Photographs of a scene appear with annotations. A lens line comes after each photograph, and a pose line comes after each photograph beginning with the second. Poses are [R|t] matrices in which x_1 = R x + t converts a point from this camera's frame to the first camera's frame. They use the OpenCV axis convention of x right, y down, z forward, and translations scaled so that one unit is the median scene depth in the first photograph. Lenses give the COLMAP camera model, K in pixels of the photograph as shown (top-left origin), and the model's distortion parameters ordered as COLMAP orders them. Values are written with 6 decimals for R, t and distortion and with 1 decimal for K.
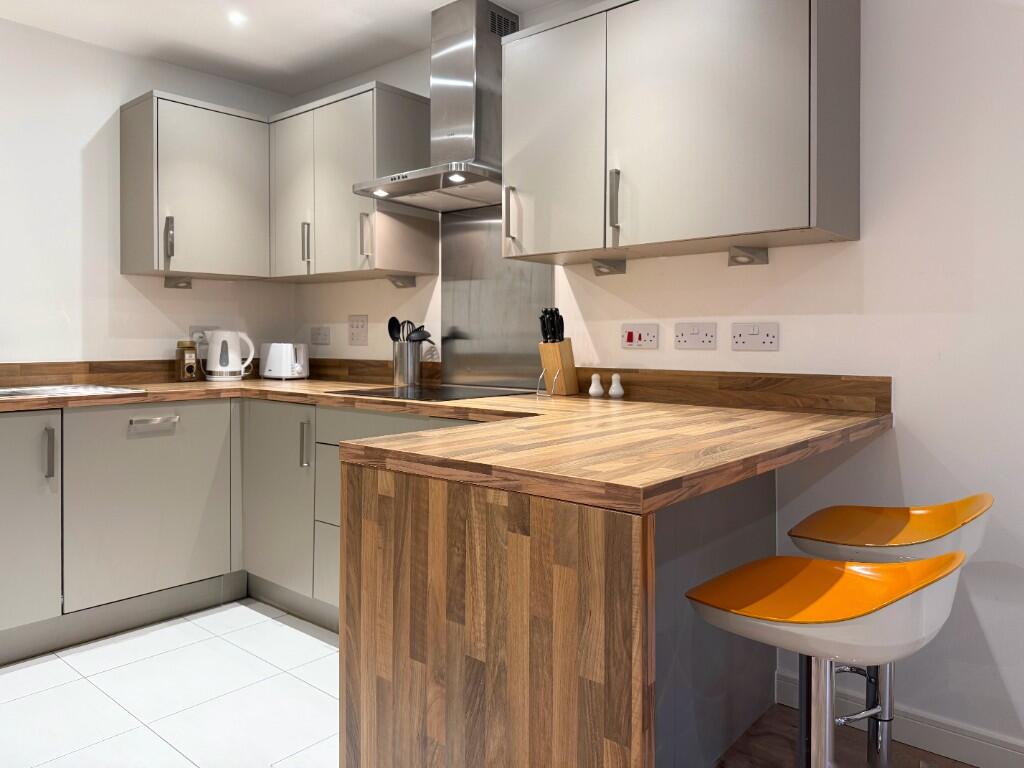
lens RADIAL K [[751.5, 0, 552.1], [0, 751.5, 317.3], [0, 0, 1]] dist [0.030763, -0.042947]
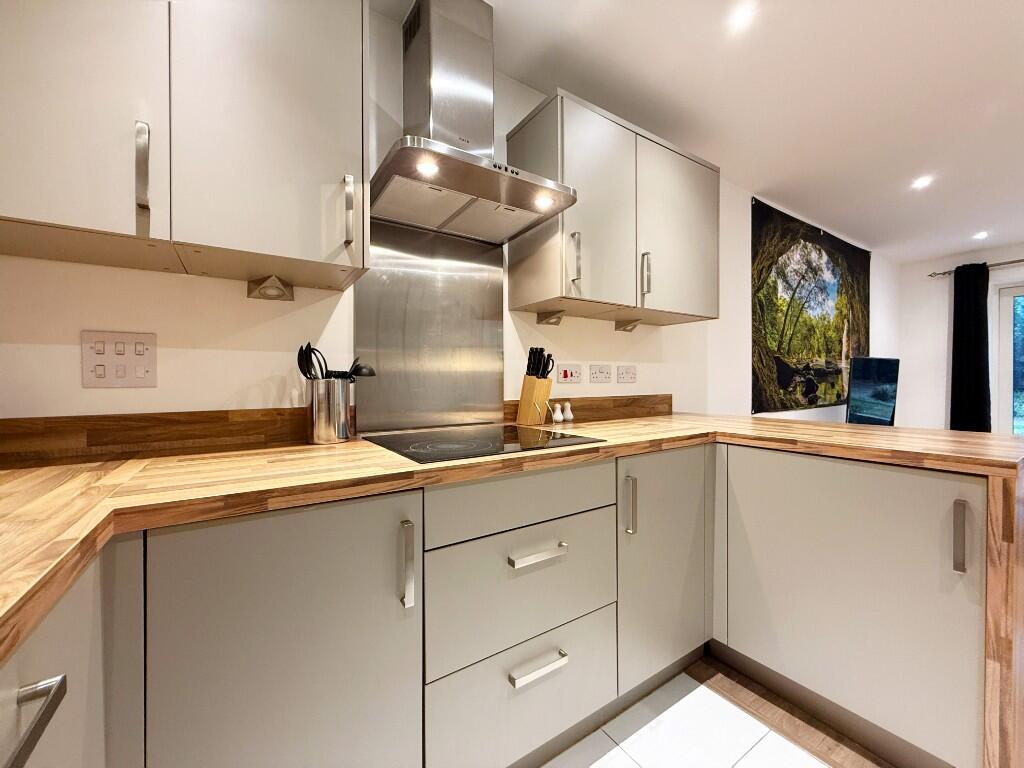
lens RADIAL K [[431.4, 0, 486.5], [0, 431.4, 378.2], [0, 0, 1]] dist [-0.008728, -0.000690]
pose [[0.289851, -0.000279, 0.957072, -0.532409], [-0.021222, 0.999752, 0.006719, 0.025243], [-0.956836, -0.022258, 0.289773, 0.742593]]
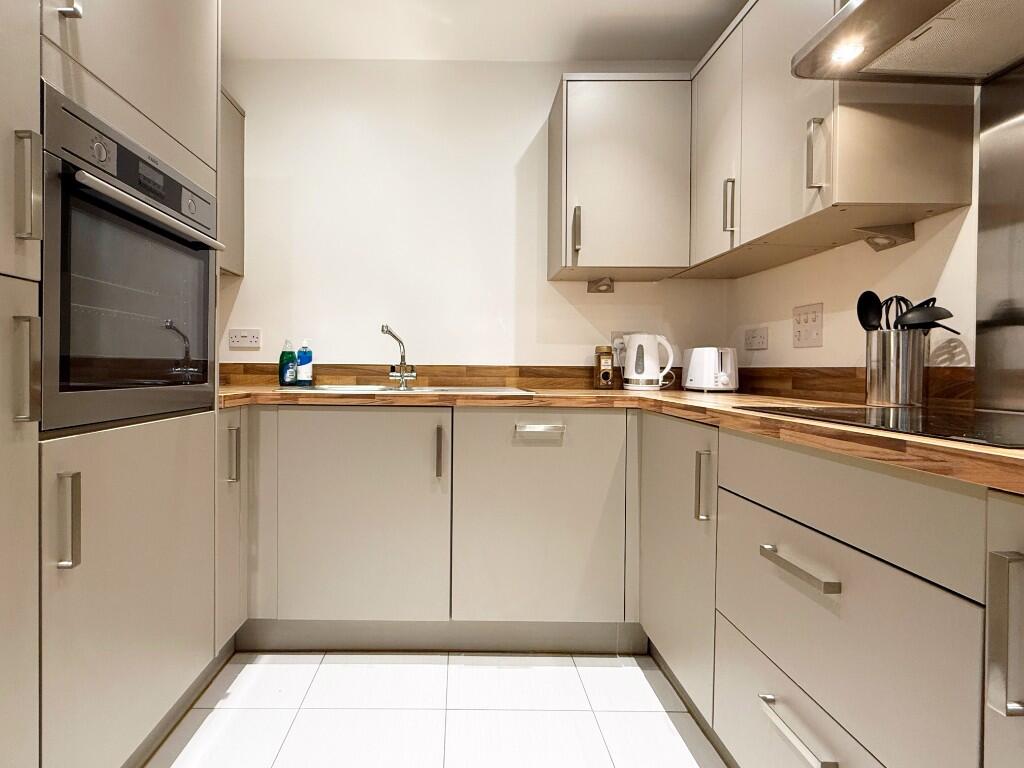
lens RADIAL K [[540.5, 0, 490.0], [0, 540.5, 376.8], [0, 0, 1]] dist [0.008788, -0.001635]
pose [[0.688548, 0.020935, -0.724888, -0.103709], [0.006130, 0.999379, 0.034685, 0.050666], [0.725165, -0.028326, 0.687993, 0.482734]]
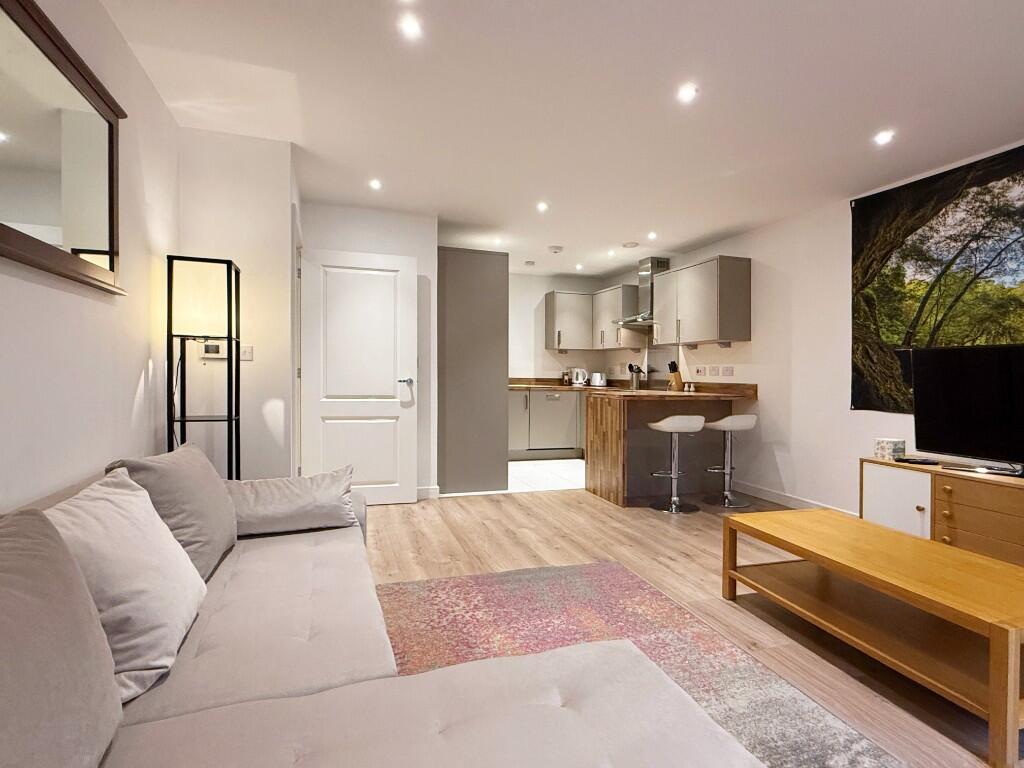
lens RADIAL K [[546.7, 0, 522.2], [0, 546.7, 390.0], [0, 0, 1]] dist [-0.003633, -0.000298]
pose [[0.845787, 0.037739, -0.532185, 0.538760], [-0.015761, 0.998827, 0.045781, 0.009288], [0.533289, -0.030333, 0.845389, -0.941125]]
